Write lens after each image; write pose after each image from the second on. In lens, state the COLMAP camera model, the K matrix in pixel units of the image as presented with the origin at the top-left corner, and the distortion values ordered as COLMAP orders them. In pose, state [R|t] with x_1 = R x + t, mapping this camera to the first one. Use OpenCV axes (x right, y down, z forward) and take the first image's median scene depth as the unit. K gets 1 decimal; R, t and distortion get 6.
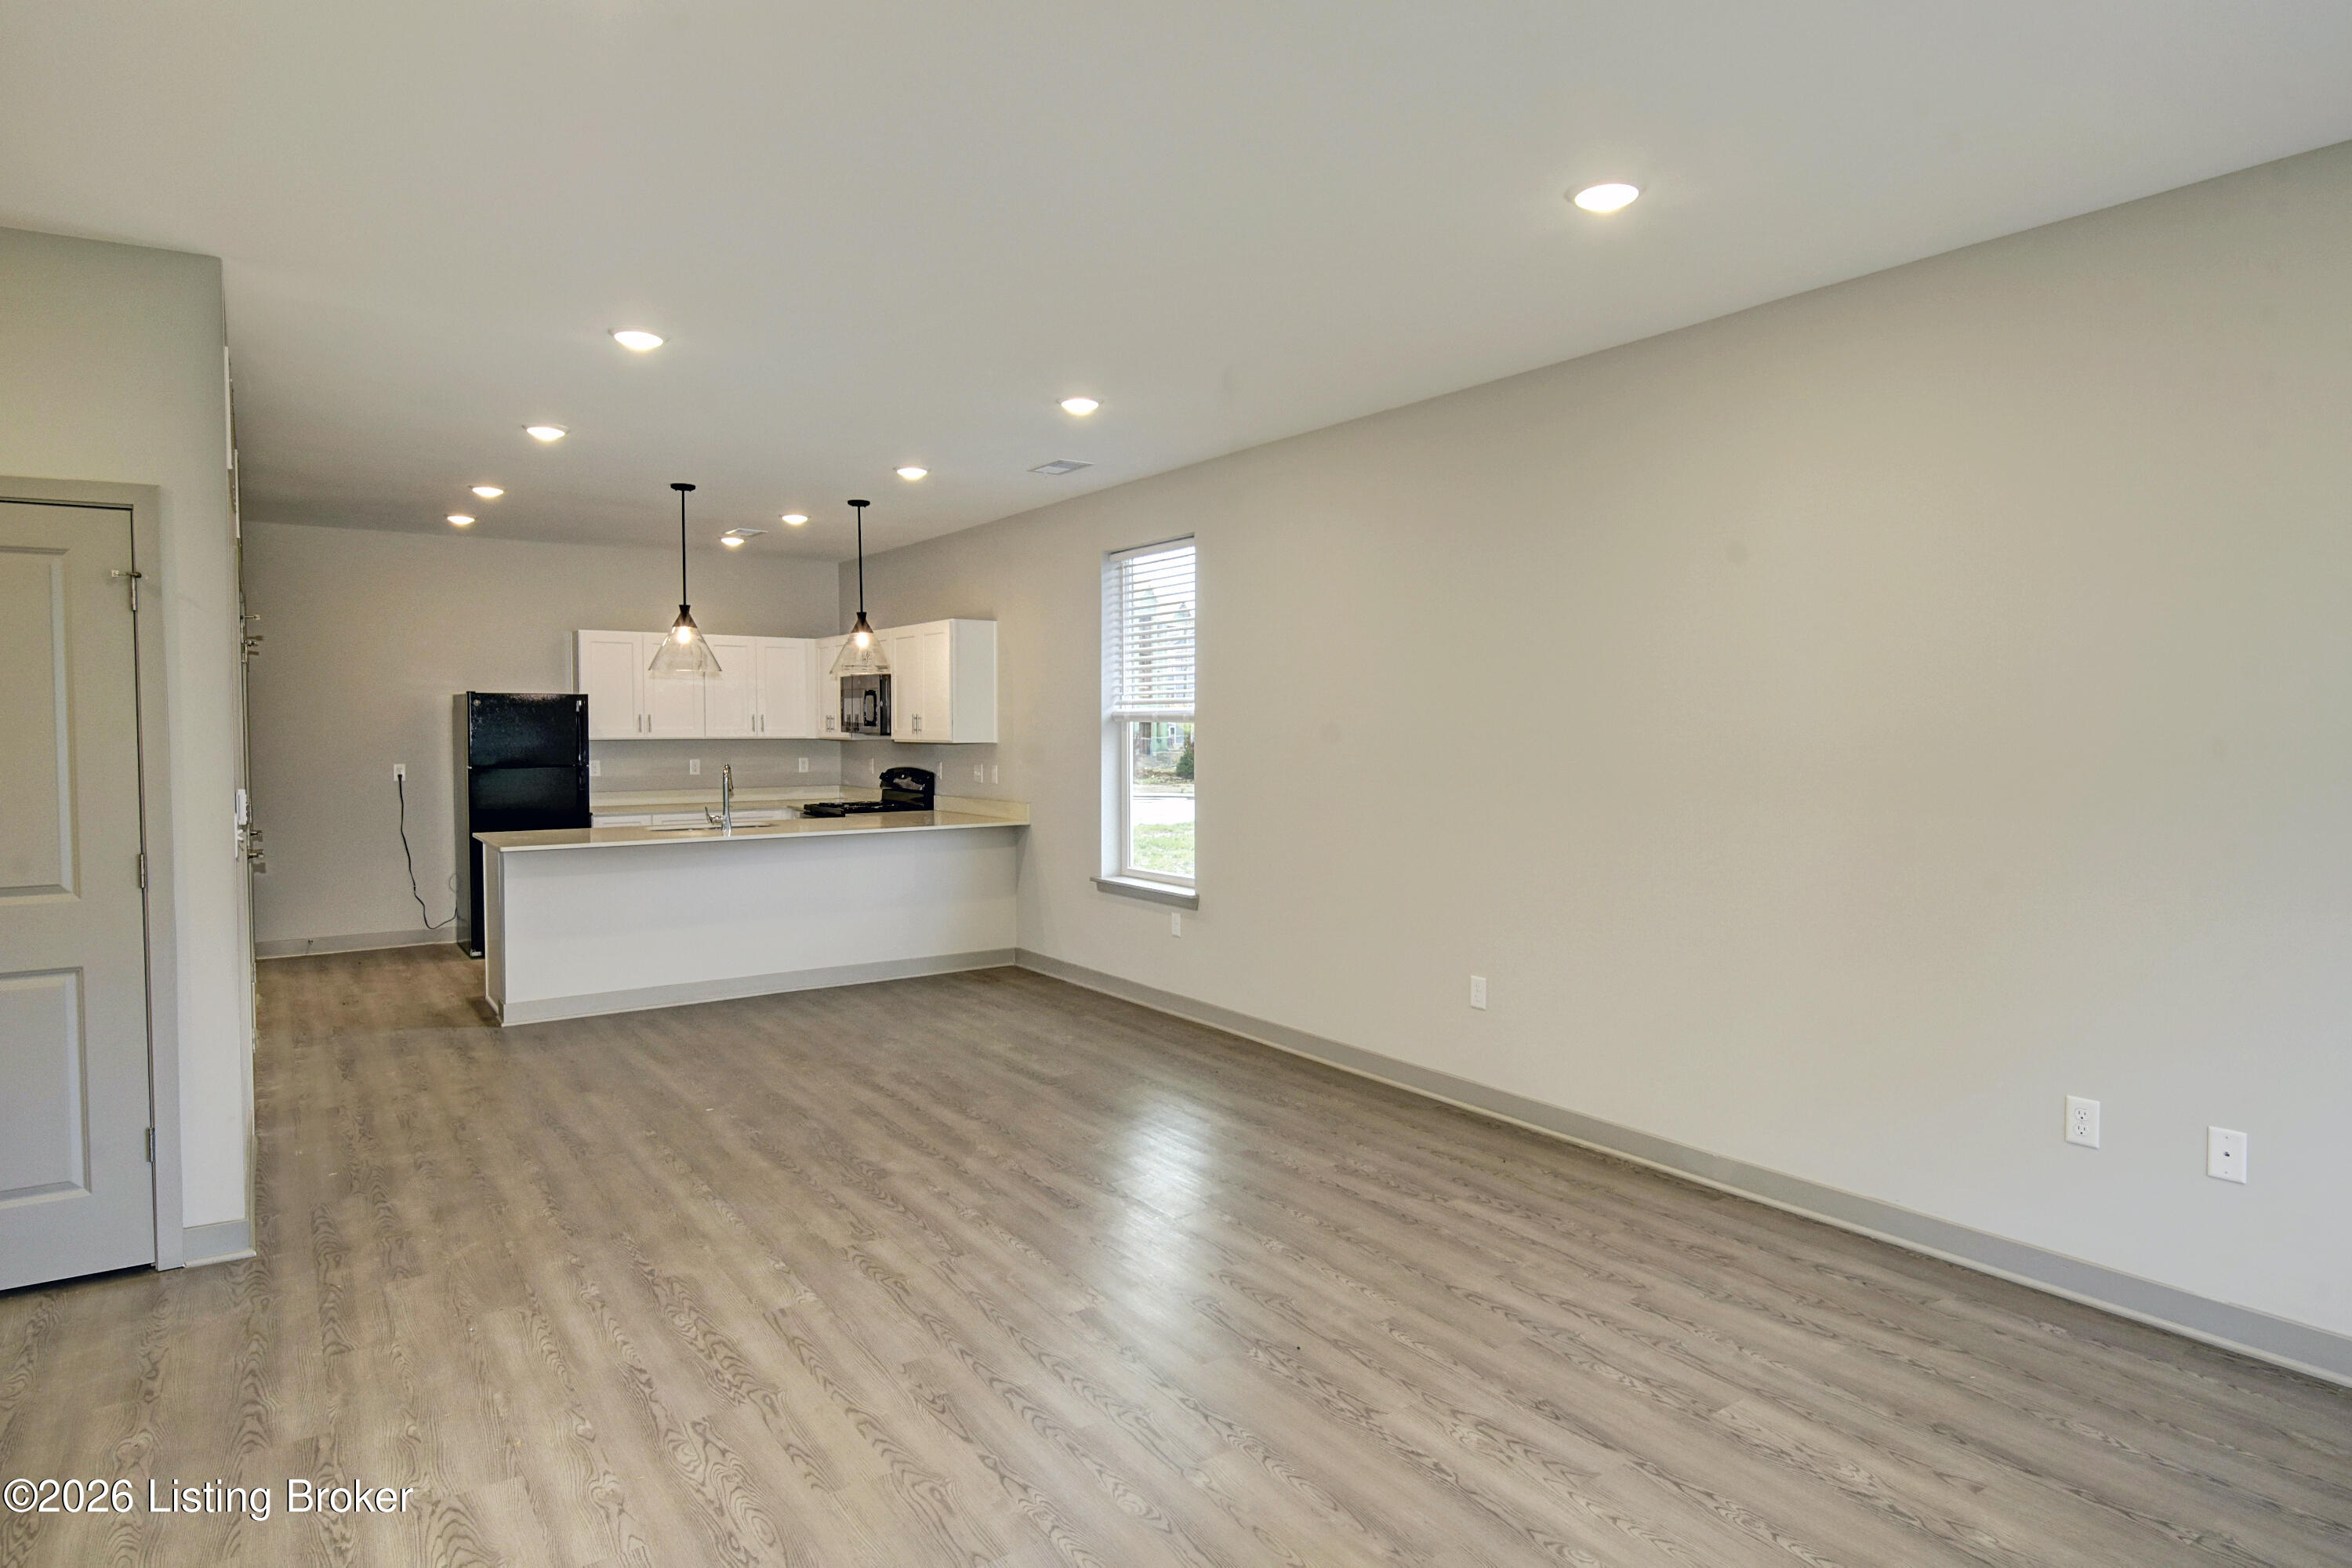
lens RADIAL K [[1316.7, 0, 1166.2], [0, 1316.7, 802.8], [0, 0, 1]] dist [0.002148, -0.007858]
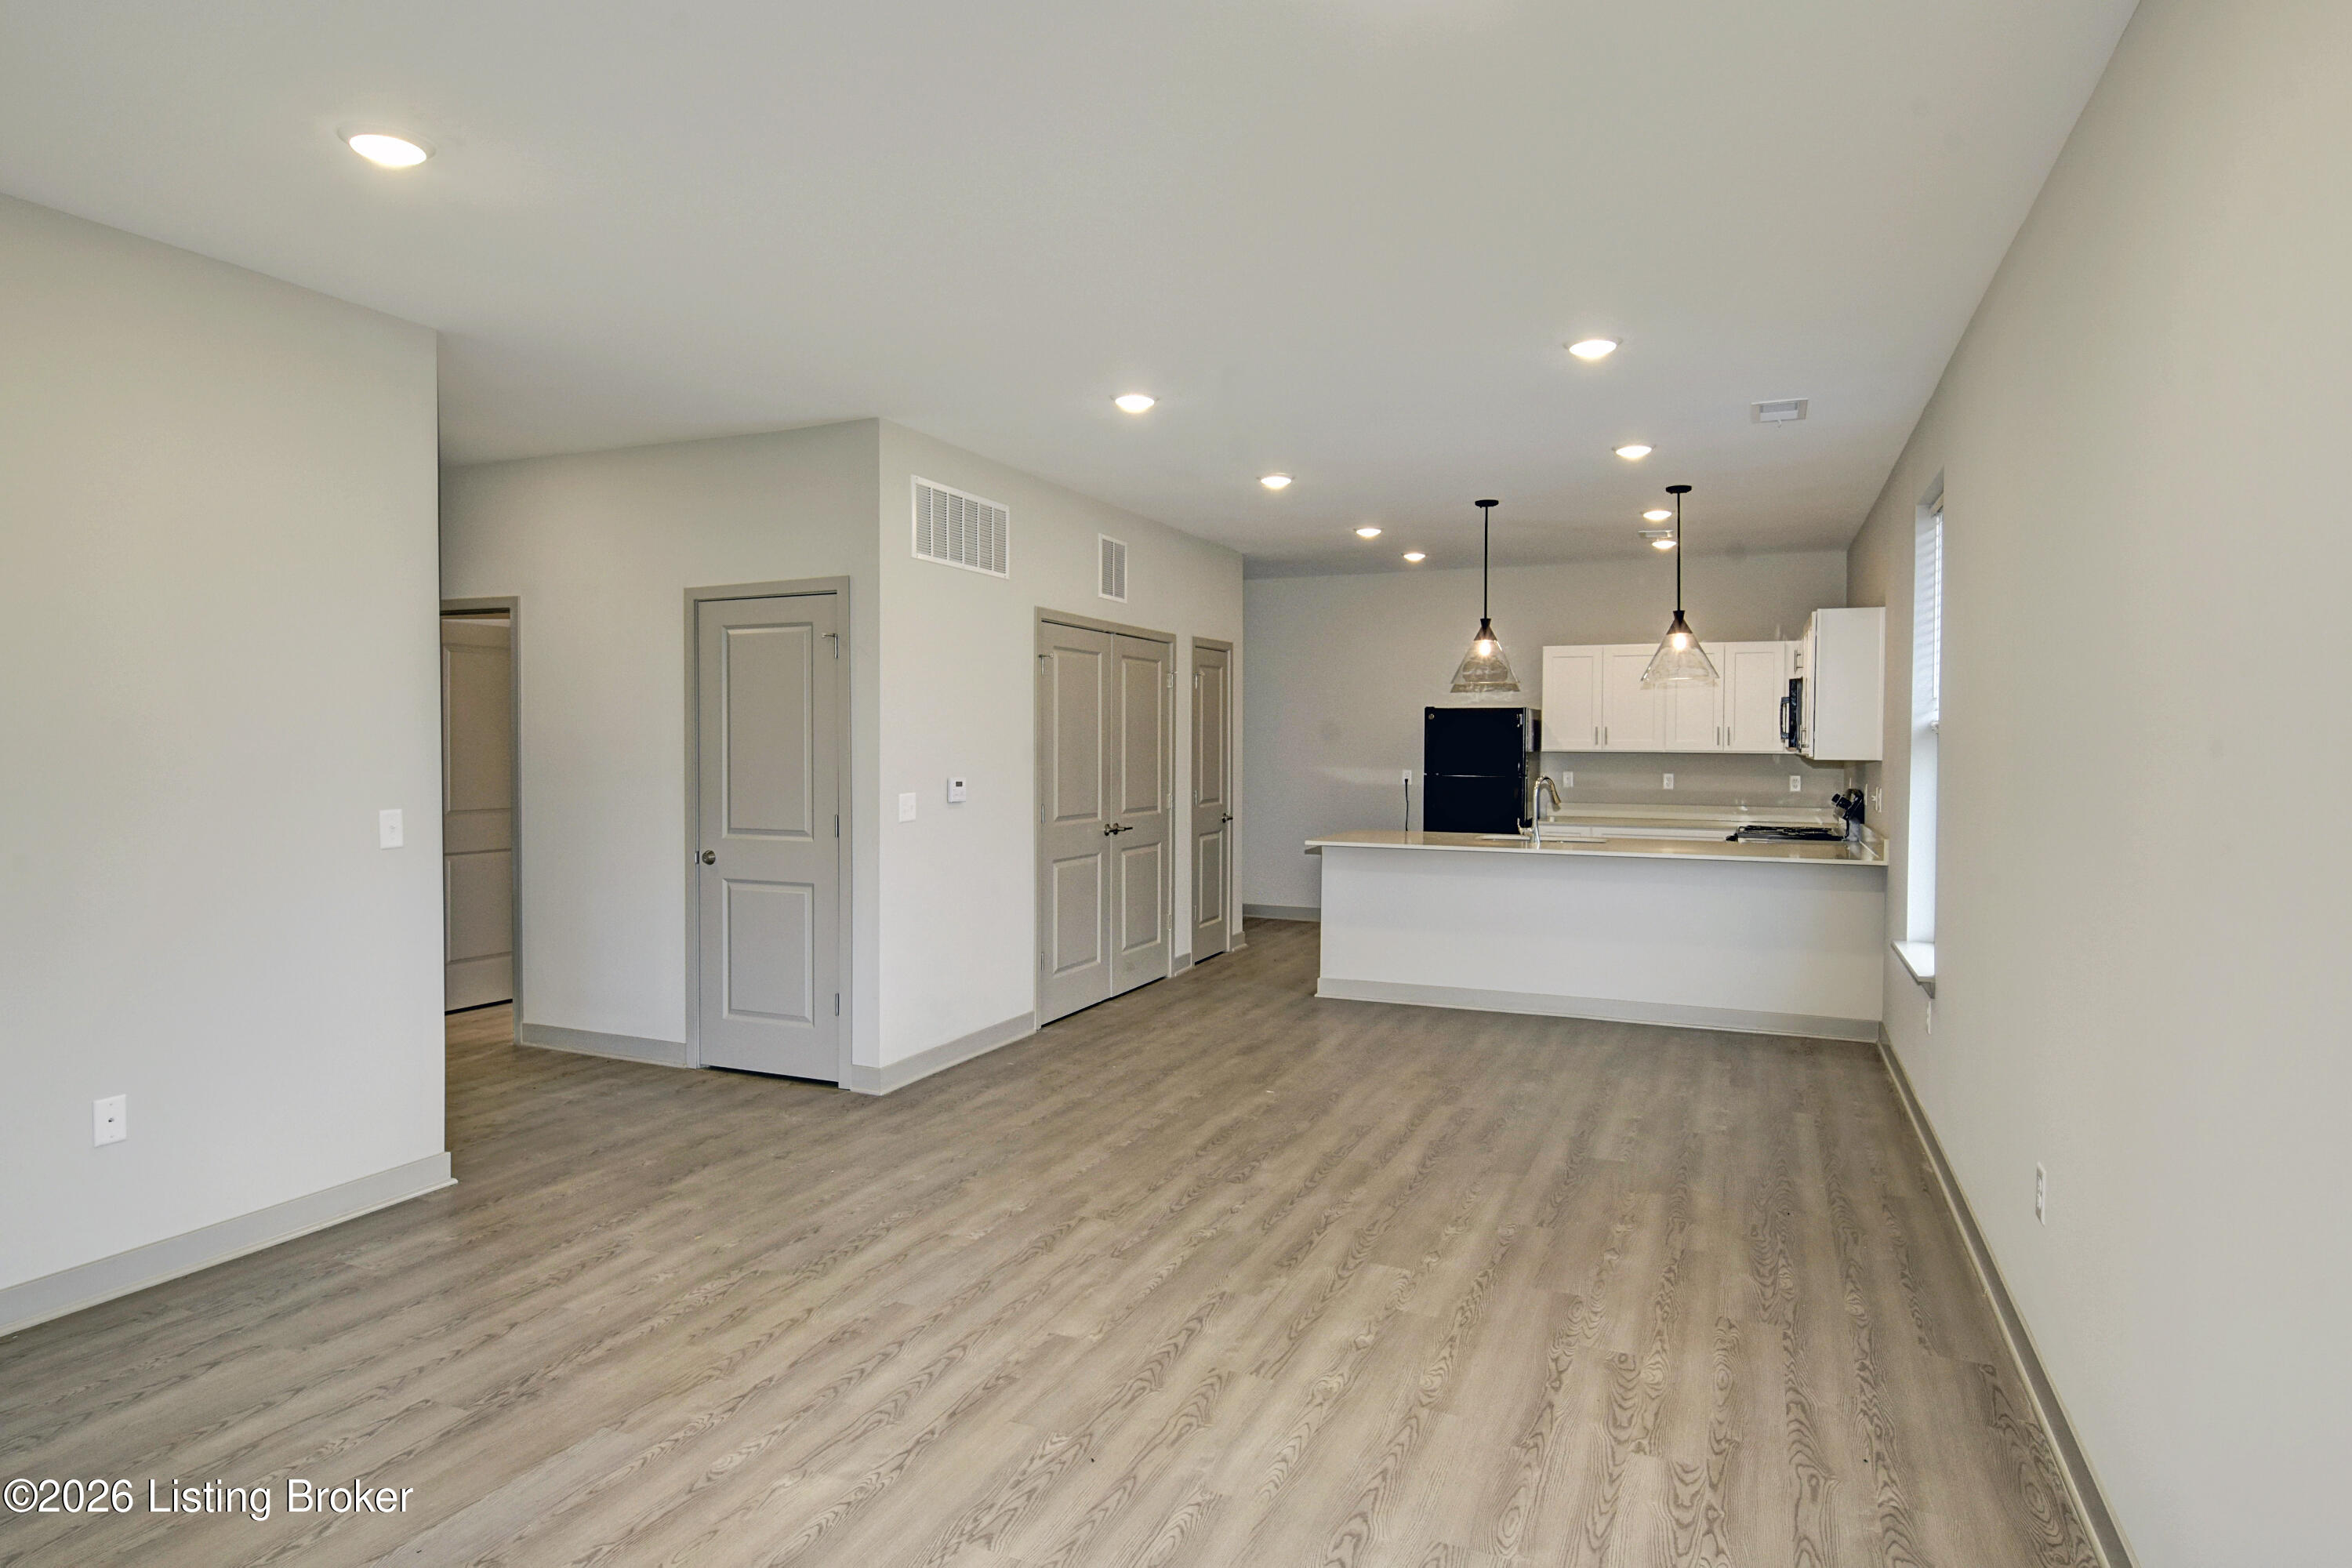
lens RADIAL K [[1316.7, 0, 1170.8], [0, 1316.7, 772.7], [0, 0, 1]] dist [0.002148, -0.007858]
pose [[0.530502, 0.025780, -0.847292, 0.634906], [-0.055126, 0.998471, -0.004135, -0.021856], [0.845889, 0.048901, 0.531112, 0.432095]]
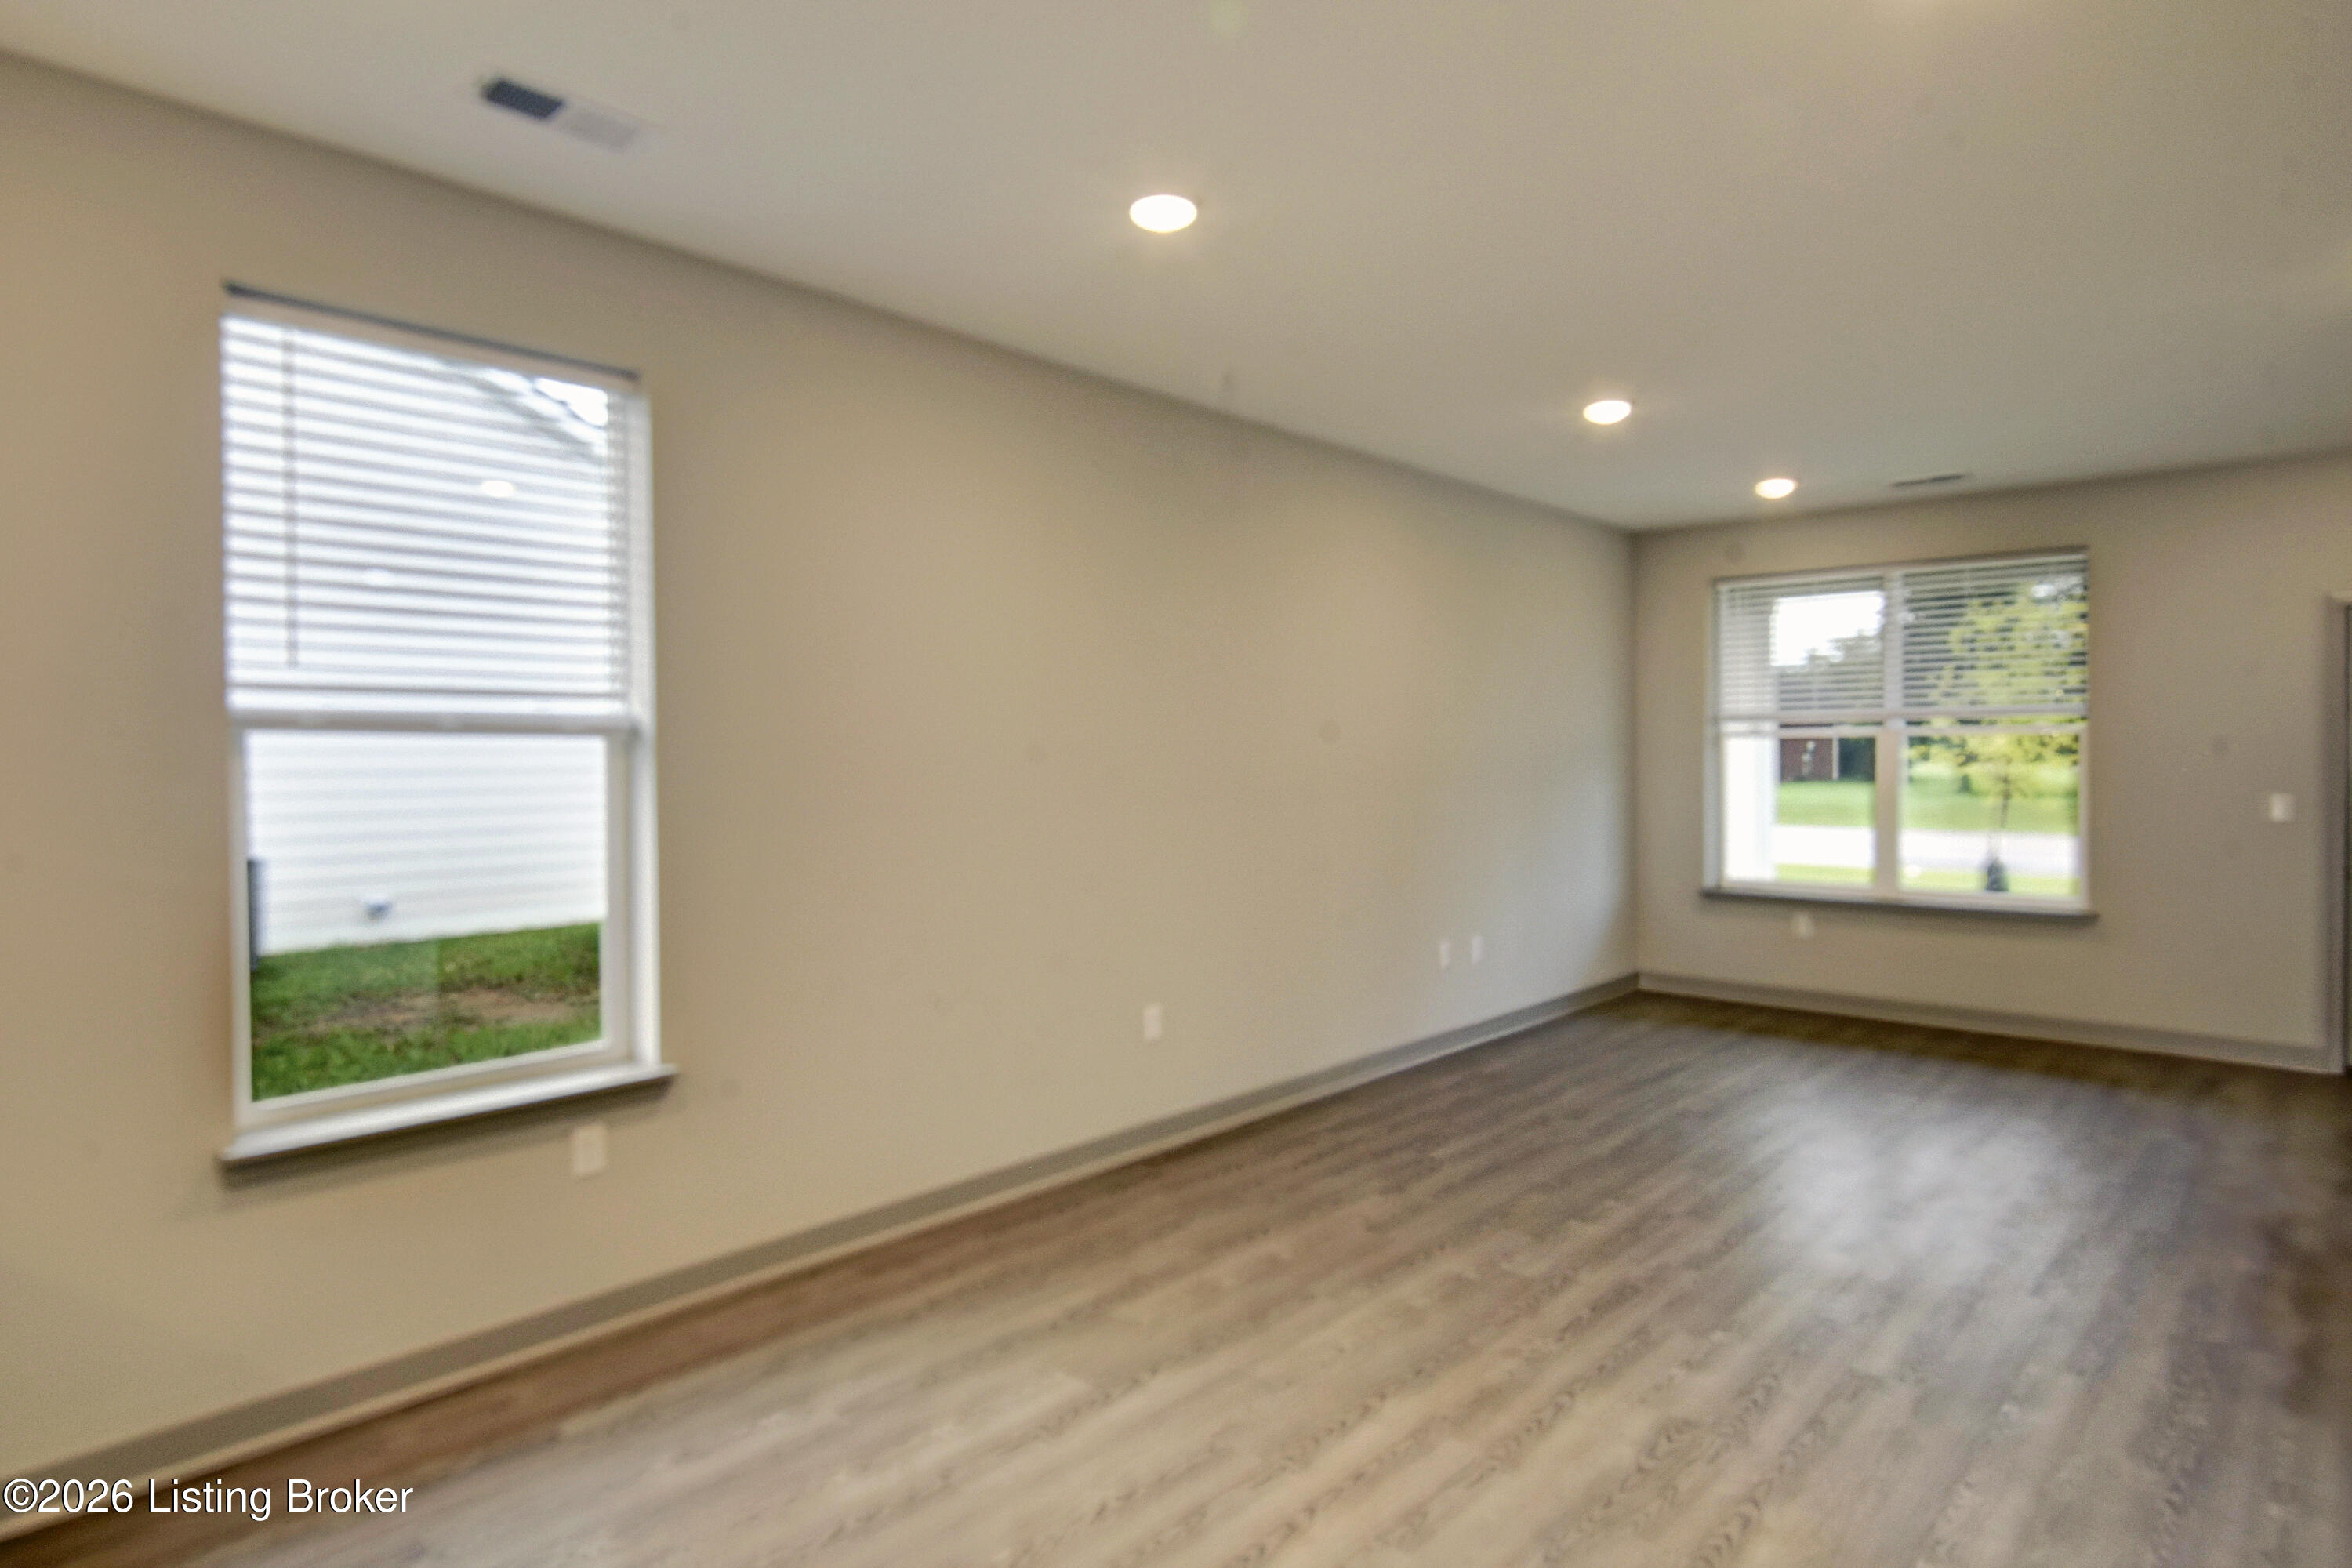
lens RADIAL K [[1316.7, 0, 1169.8], [0, 1316.7, 769.1], [0, 0, 1]] dist [0.002148, -0.007858]
pose [[-0.228767, -0.010066, 0.973429, -0.831259], [0.061952, 0.997769, 0.024877, -0.075058], [-0.971508, 0.065997, -0.227633, 1.448979]]
